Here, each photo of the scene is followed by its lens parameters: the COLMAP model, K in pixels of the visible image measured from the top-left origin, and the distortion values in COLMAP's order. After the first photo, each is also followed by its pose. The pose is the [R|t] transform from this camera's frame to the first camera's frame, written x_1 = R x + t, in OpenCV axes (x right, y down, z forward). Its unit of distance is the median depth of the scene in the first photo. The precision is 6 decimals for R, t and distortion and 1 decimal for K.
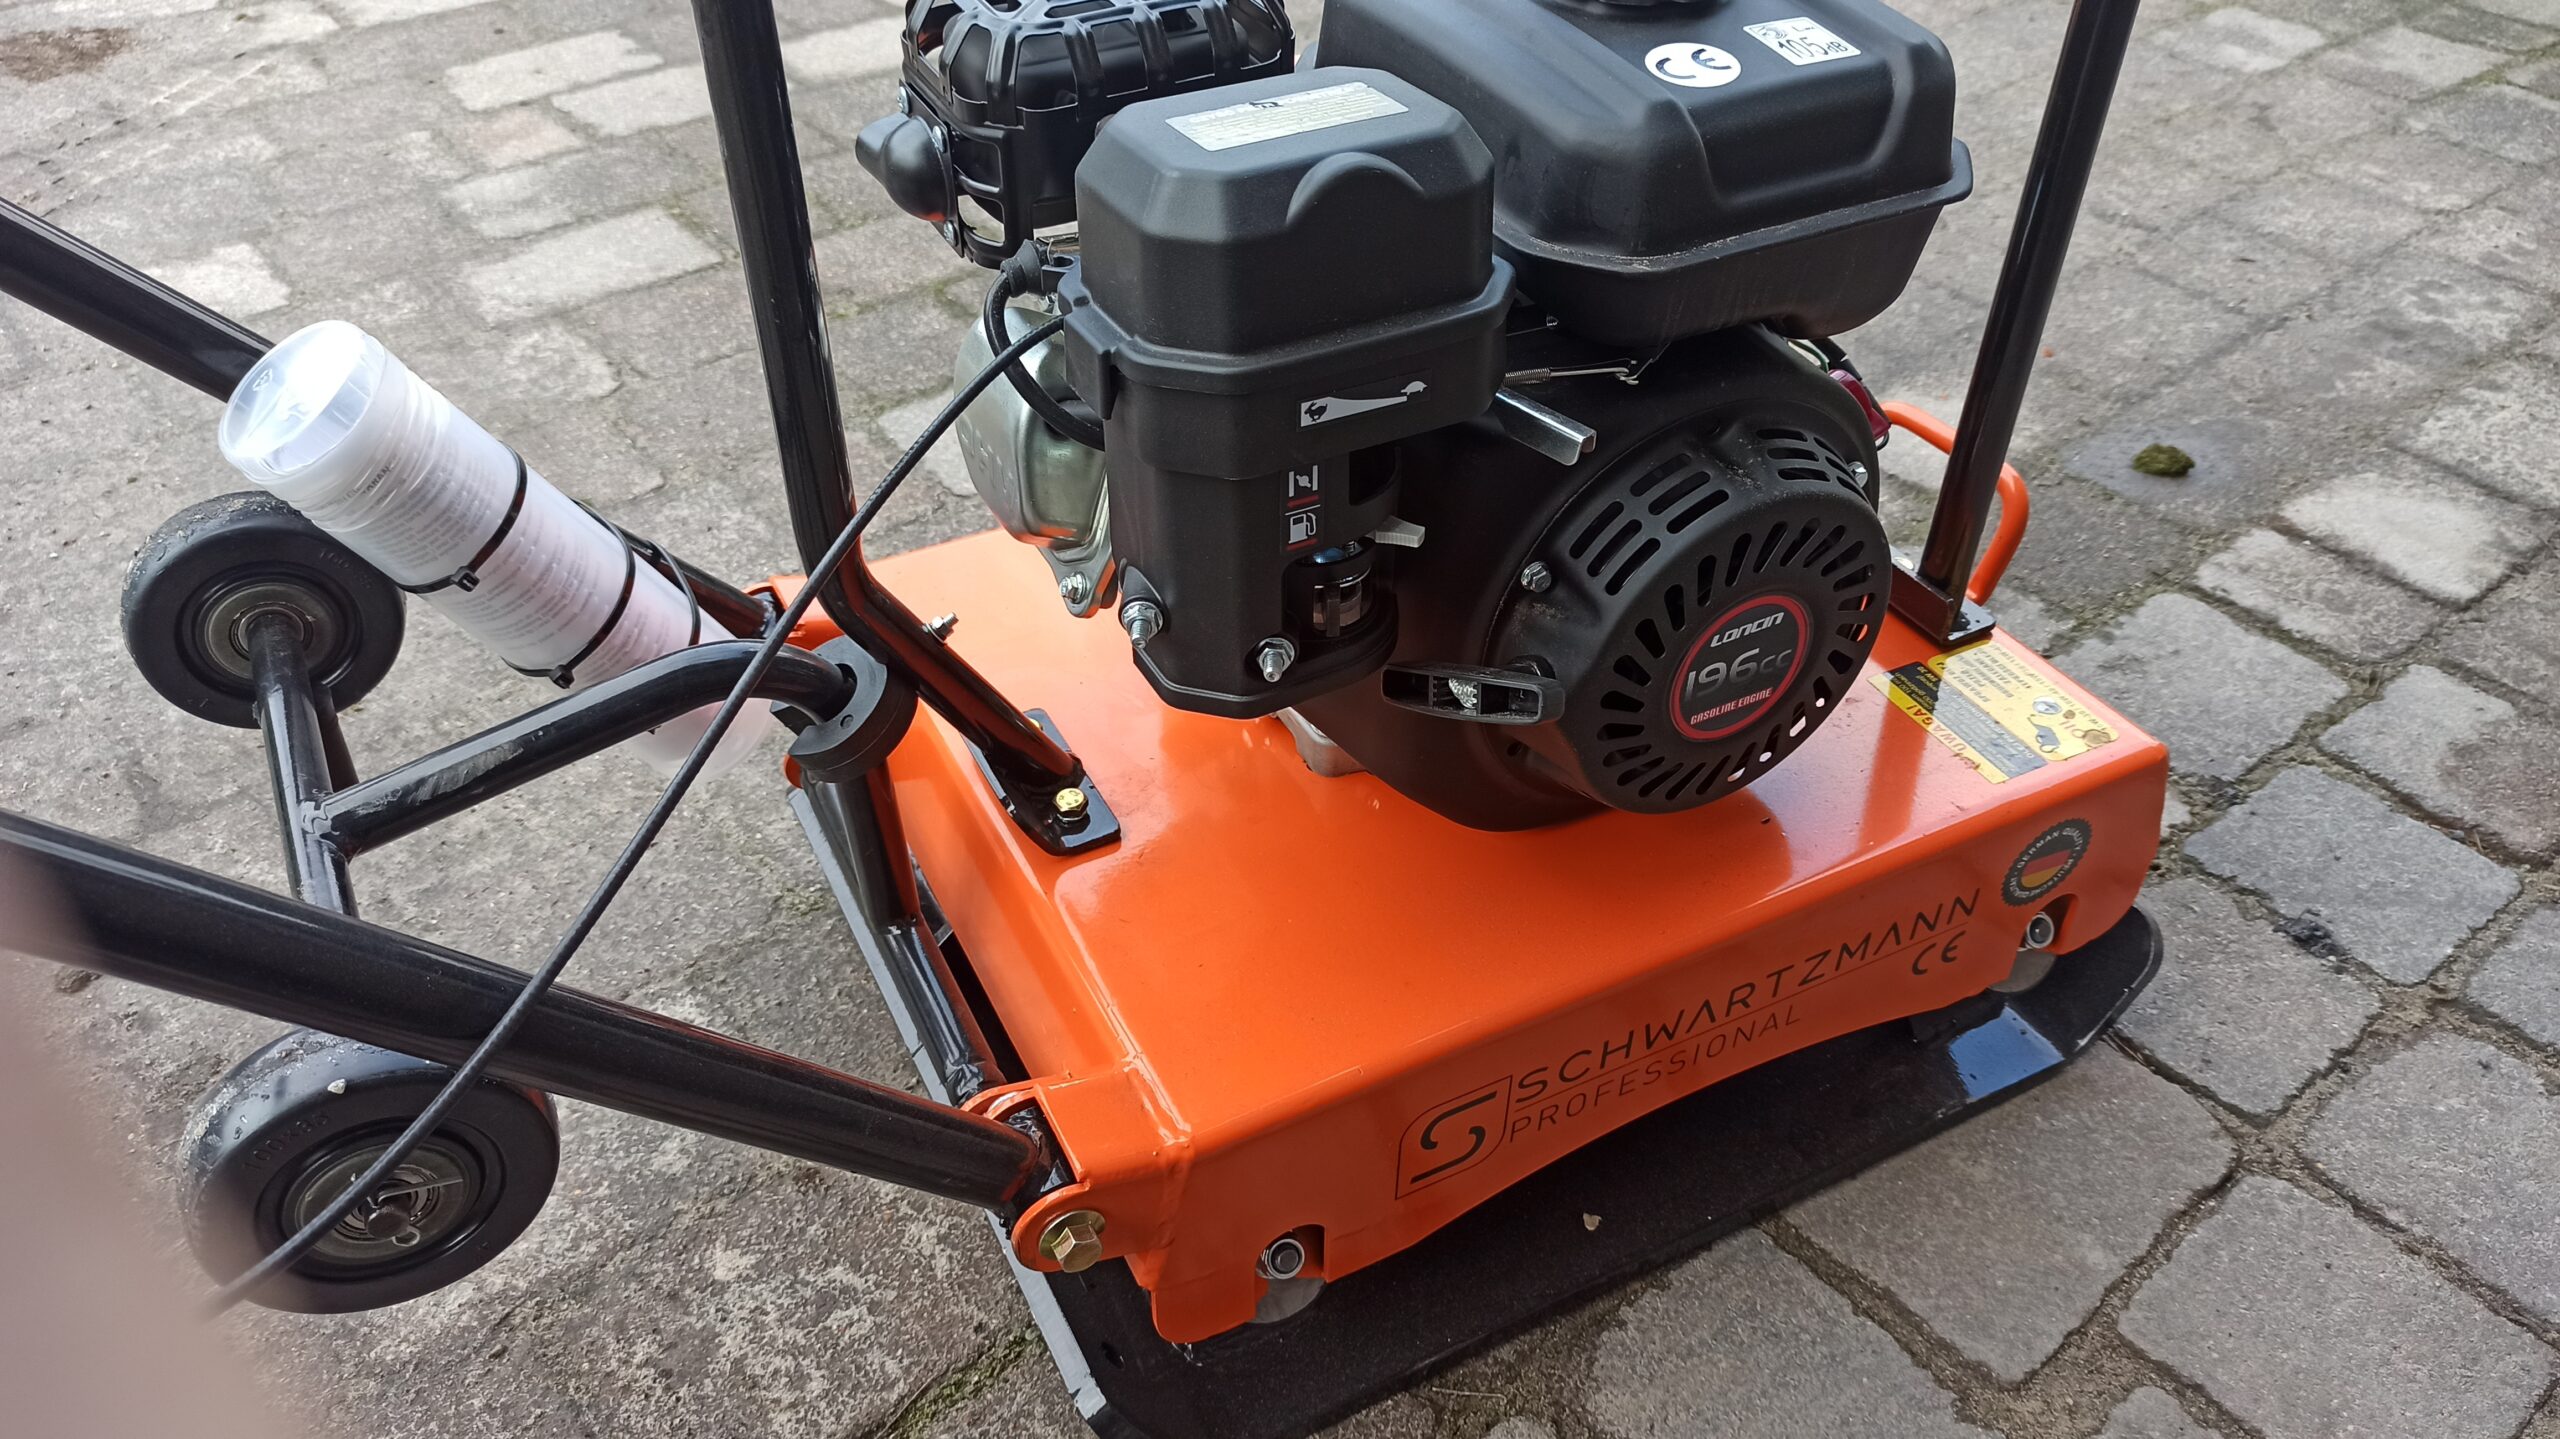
lens RADIAL K [[1886.6, 0, 1275.8], [0, 1886.6, 708.7], [0, 0, 1]] dist [0.063568, -0.067237]
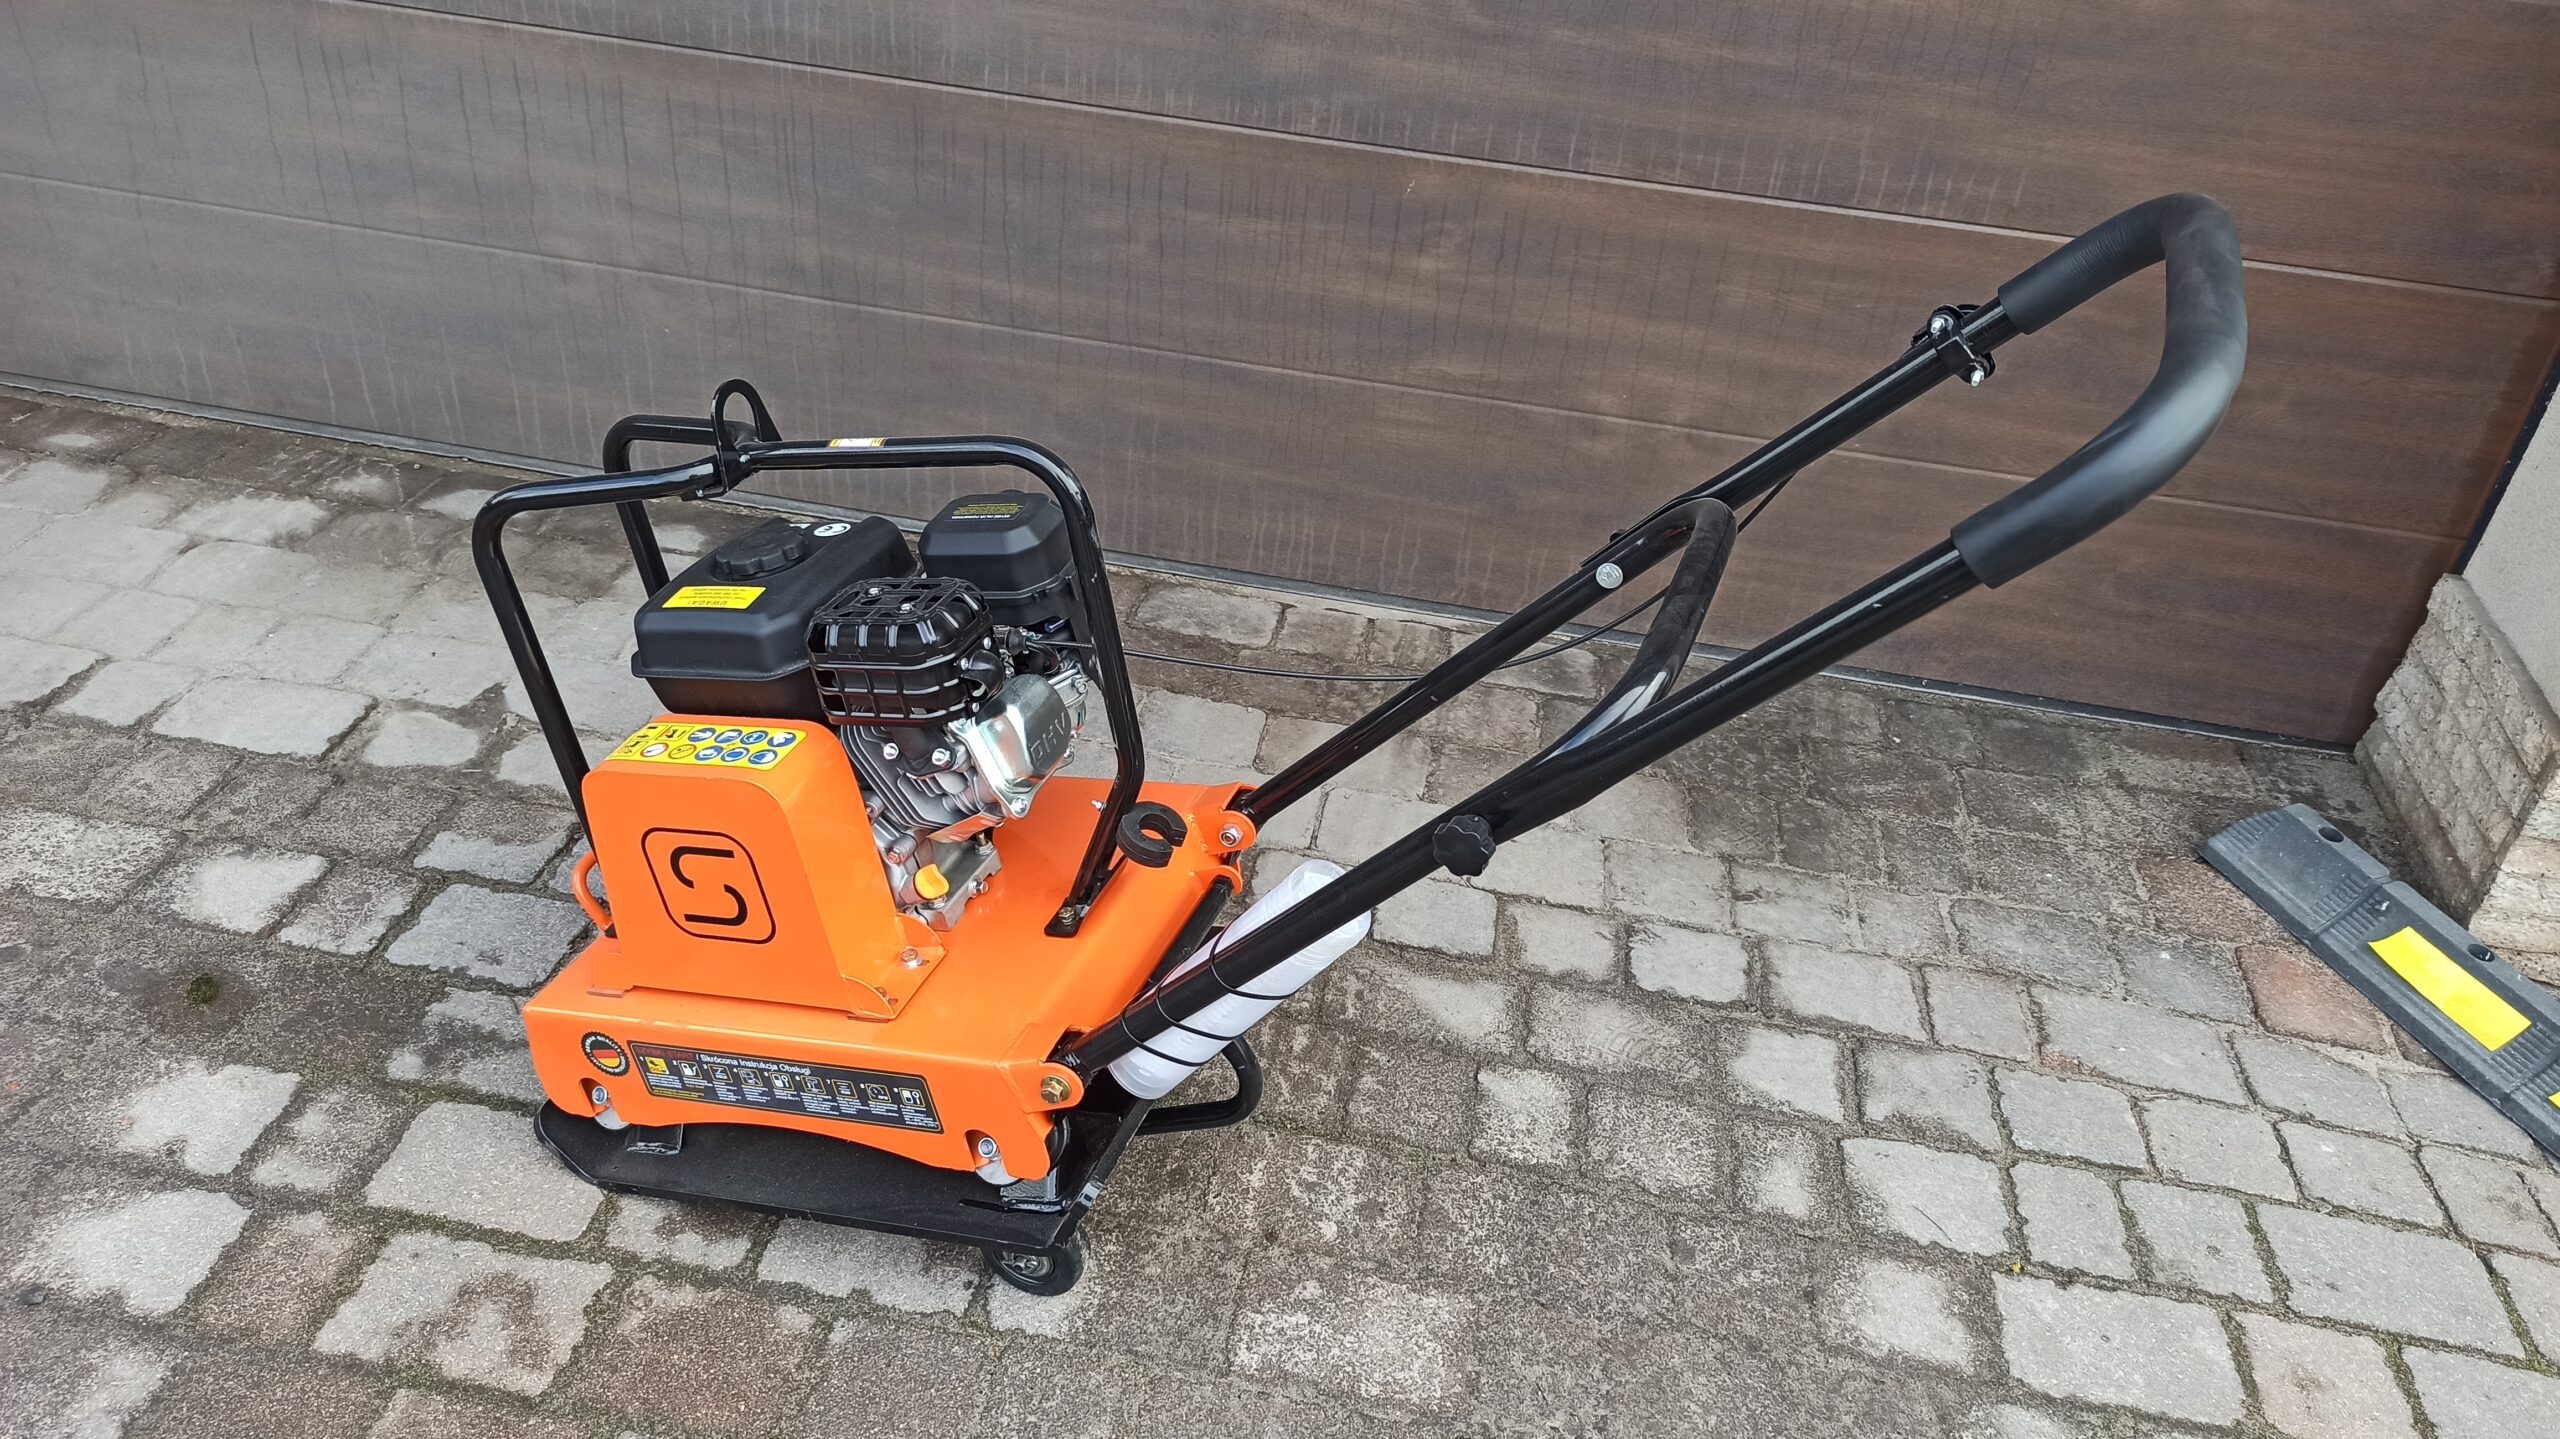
lens RADIAL K [[1886.6, 0, 1275.8], [0, 1886.6, 708.7], [0, 0, 1]] dist [0.063568, -0.067237]
pose [[-0.658721, -0.475688, 0.582930, -1.073414], [0.402313, 0.432017, 0.807159, -1.480398], [-0.635791, 0.766213, -0.093203, 0.732226]]
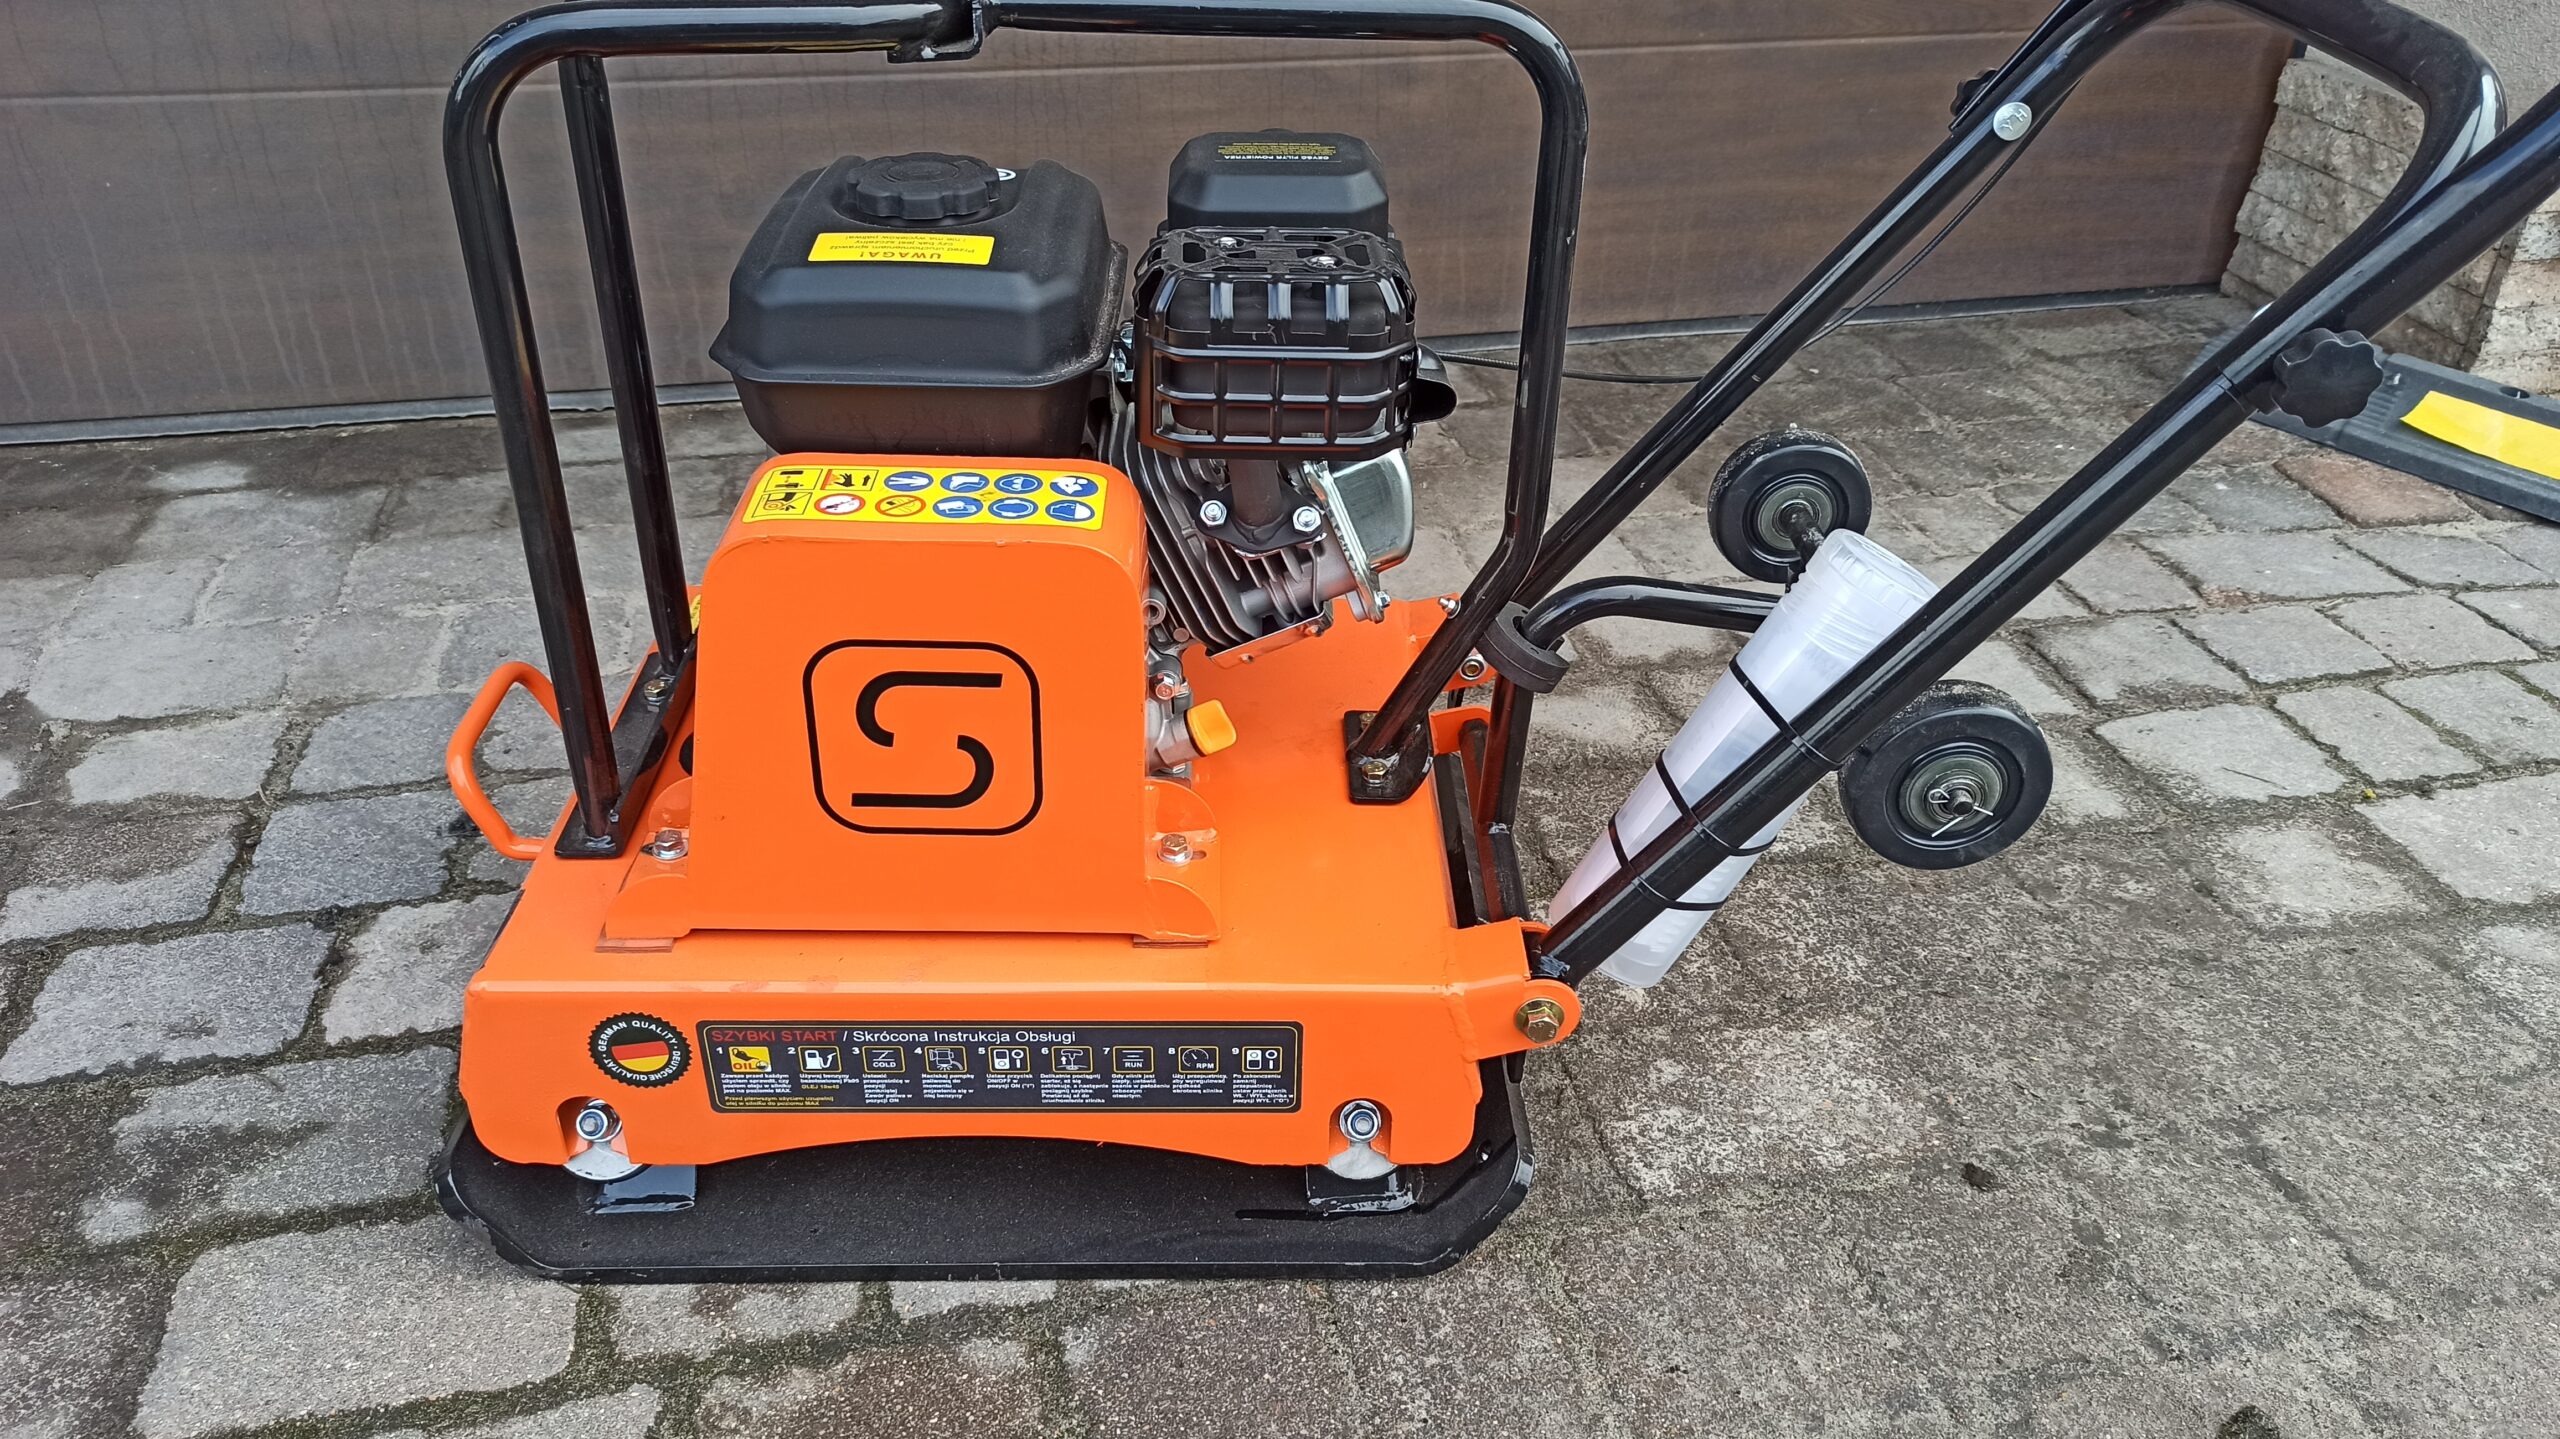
lens RADIAL K [[1883.3, 0, 1280.0], [0, 1883.3, 719.5], [0, 0, 1]] dist [0.060267, -0.062885]
pose [[-0.894965, -0.258434, 0.363661, -0.471567], [0.261904, 0.355550, 0.897213, -1.041453], [-0.361170, 0.898218, -0.250520, 1.163940]]
